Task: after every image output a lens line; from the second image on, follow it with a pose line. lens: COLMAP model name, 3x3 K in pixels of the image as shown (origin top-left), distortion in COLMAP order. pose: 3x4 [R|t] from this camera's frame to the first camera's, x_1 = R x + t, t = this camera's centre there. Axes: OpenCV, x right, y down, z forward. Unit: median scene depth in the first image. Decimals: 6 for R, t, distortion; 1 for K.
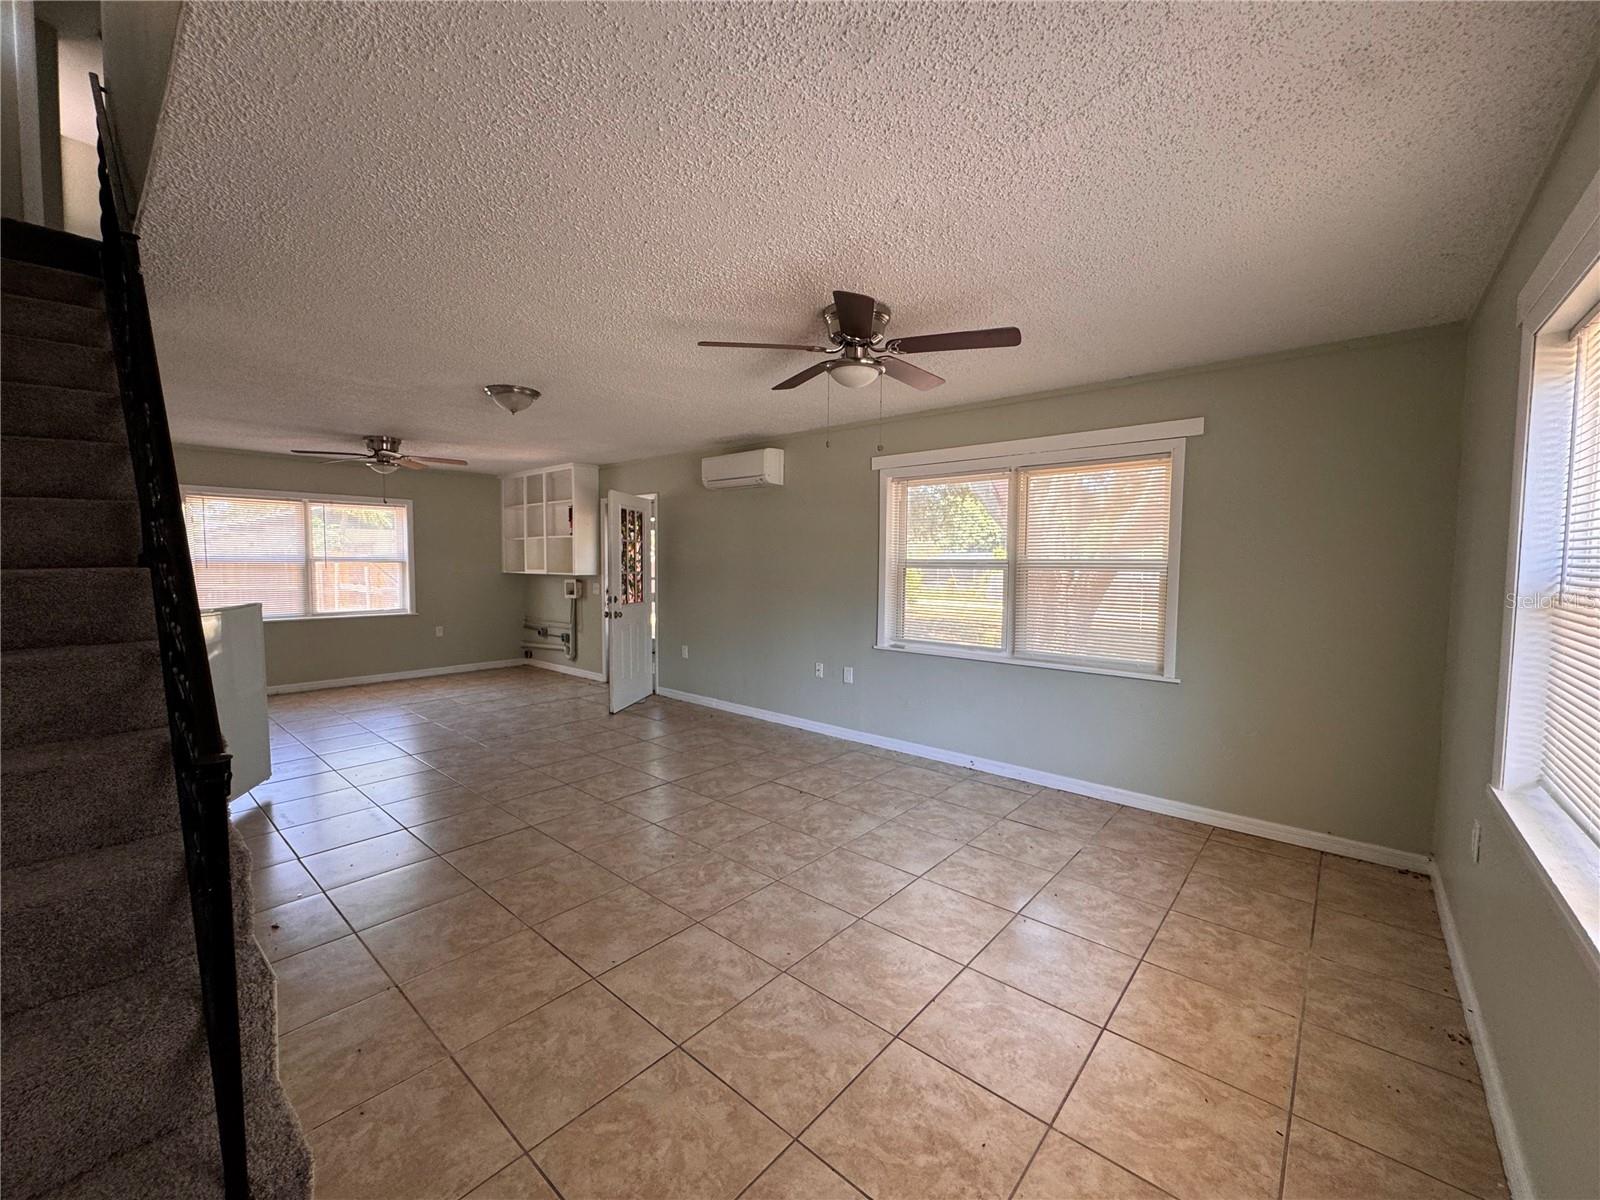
lens RADIAL K [[638.5, 0, 791.4], [0, 638.5, 601.4], [0, 0, 1]] dist [-0.002930, 0.000319]
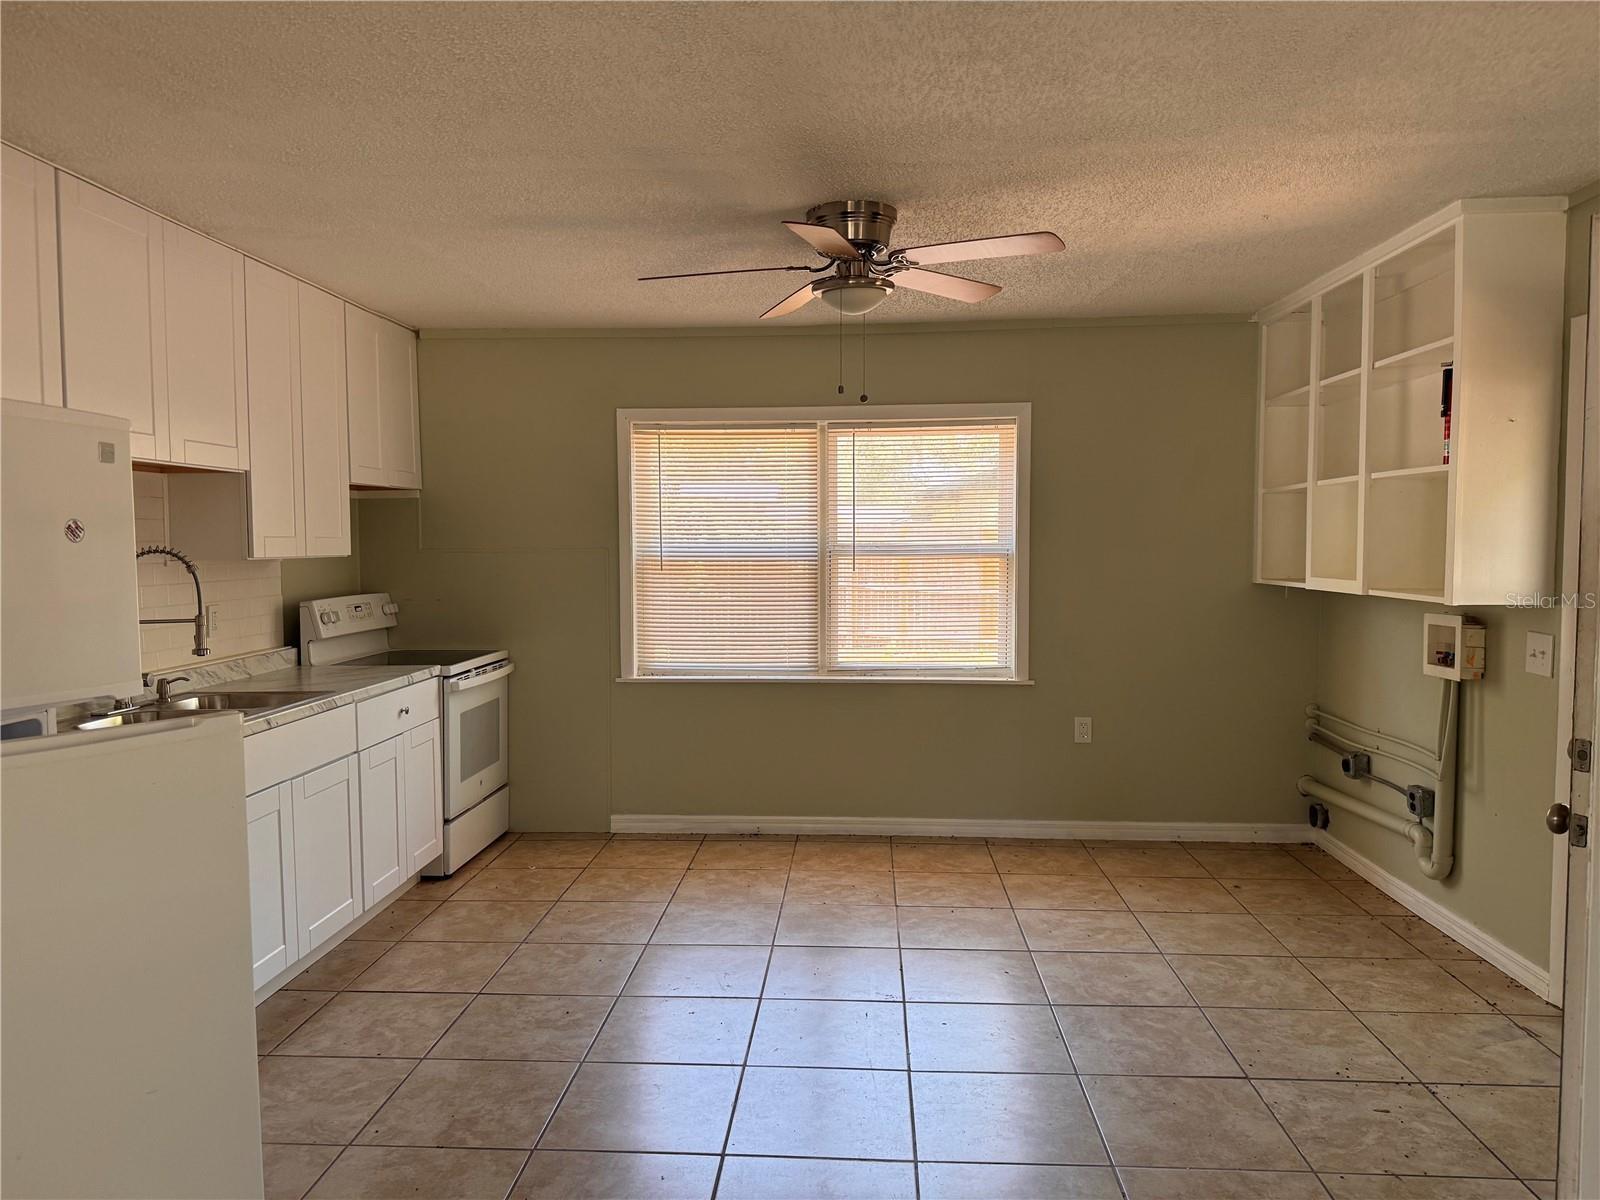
lens RADIAL K [[1124.5, 0, 801.8], [0, 1124.5, 598.7], [0, 0, 1]] dist [0.034099, -0.042117]
pose [[0.620116, 0.033660, -0.783787, -0.242808], [-0.041498, 0.999088, 0.010074, -0.071638], [0.783411, 0.026278, 0.620948, 0.897769]]
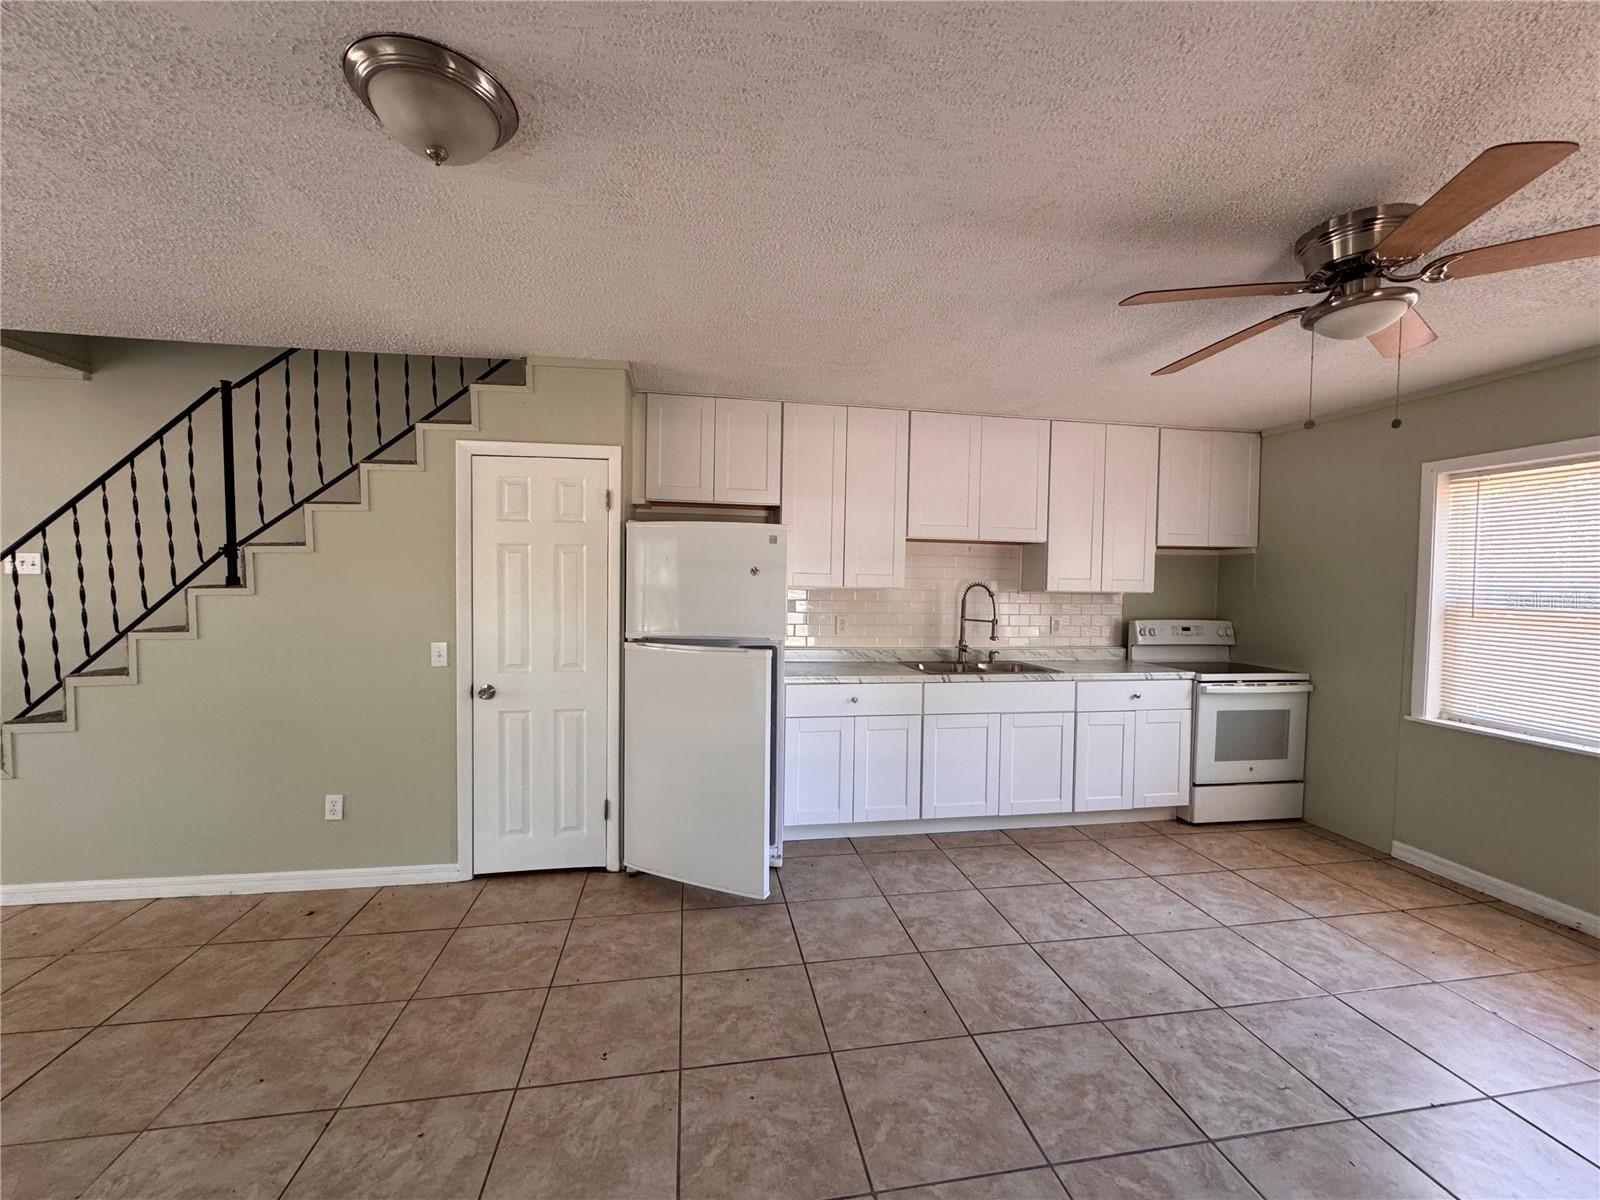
lens RADIAL K [[638.5, 0, 797.5], [0, 638.5, 599.9], [0, 0, 1]] dist [-0.002930, 0.000319]
pose [[-0.623837, 0.010036, -0.781490, -0.312153], [-0.068689, 0.995344, 0.067615, -0.105836], [0.778530, 0.095861, -0.620243, 1.498462]]
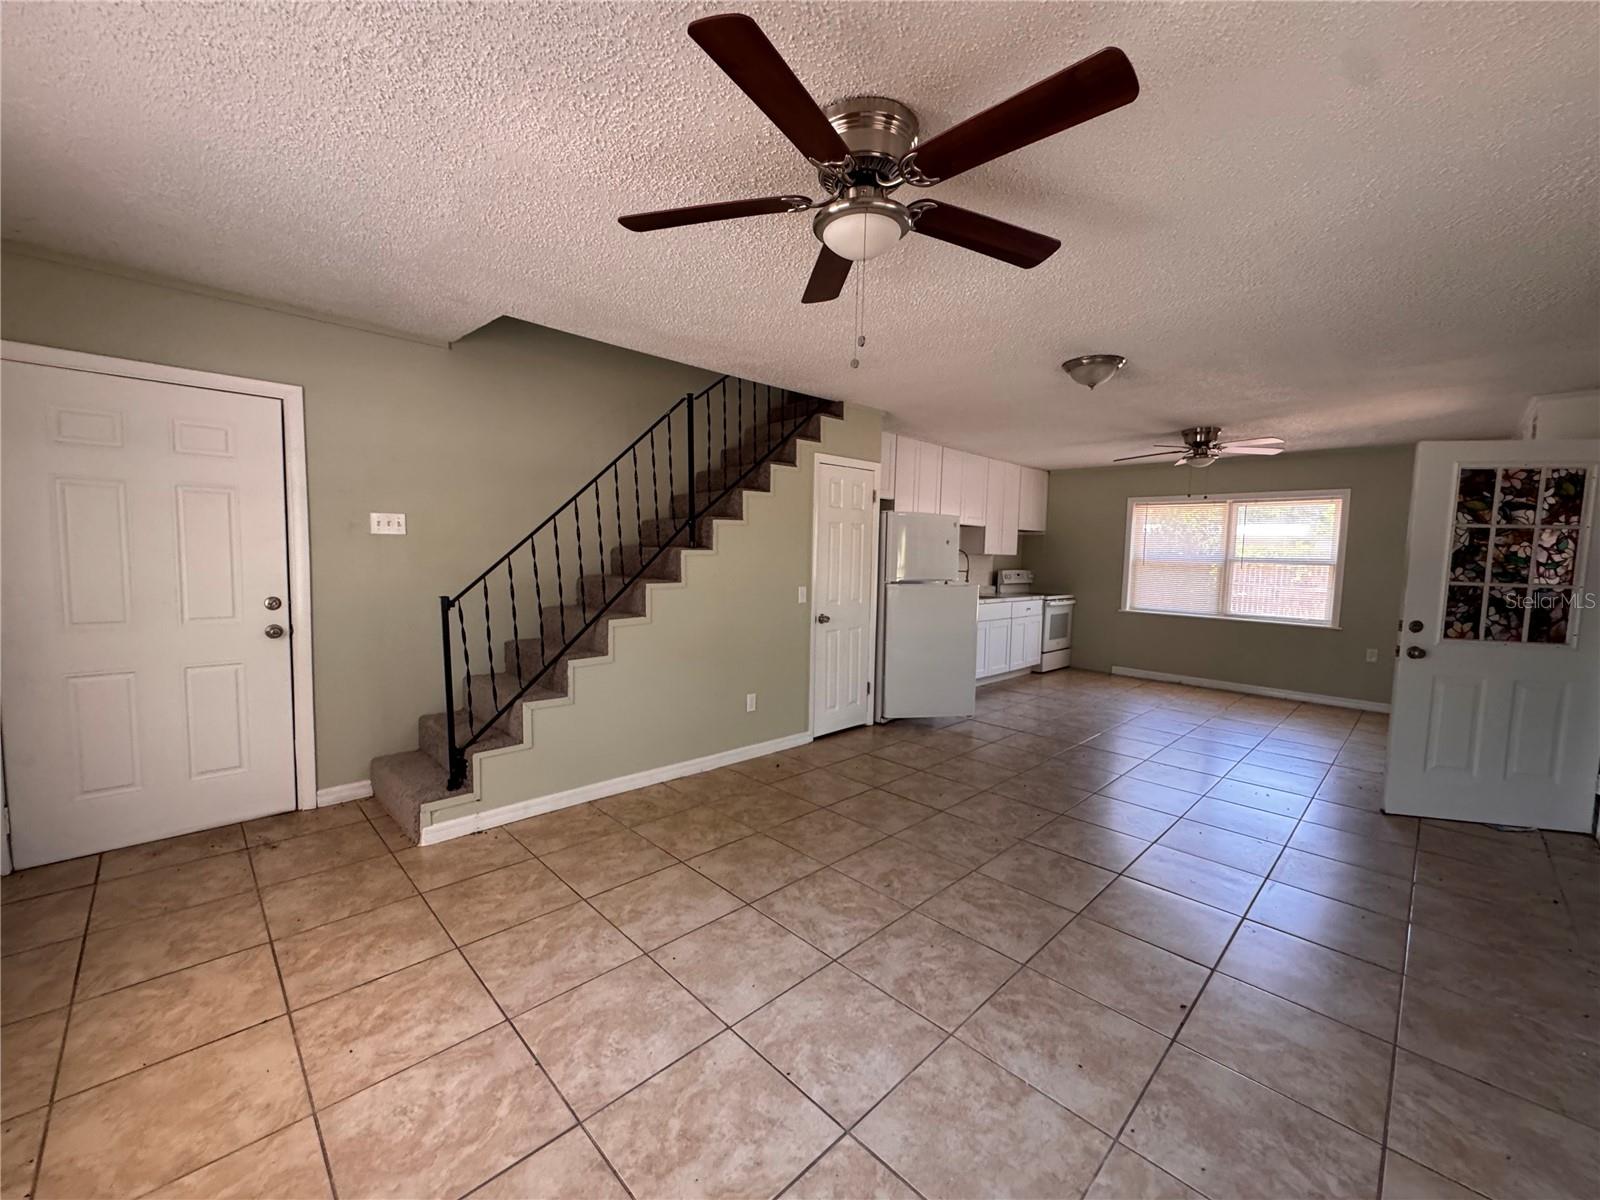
lens RADIAL K [[638.5, 0, 801.0], [0, 638.5, 598.1], [0, 0, 1]] dist [-0.002930, 0.000319]
pose [[-0.062689, 0.065170, -0.995903, 0.538530], [-0.089134, 0.993513, 0.070624, -0.031848], [0.994045, 0.093196, -0.056473, 0.729794]]
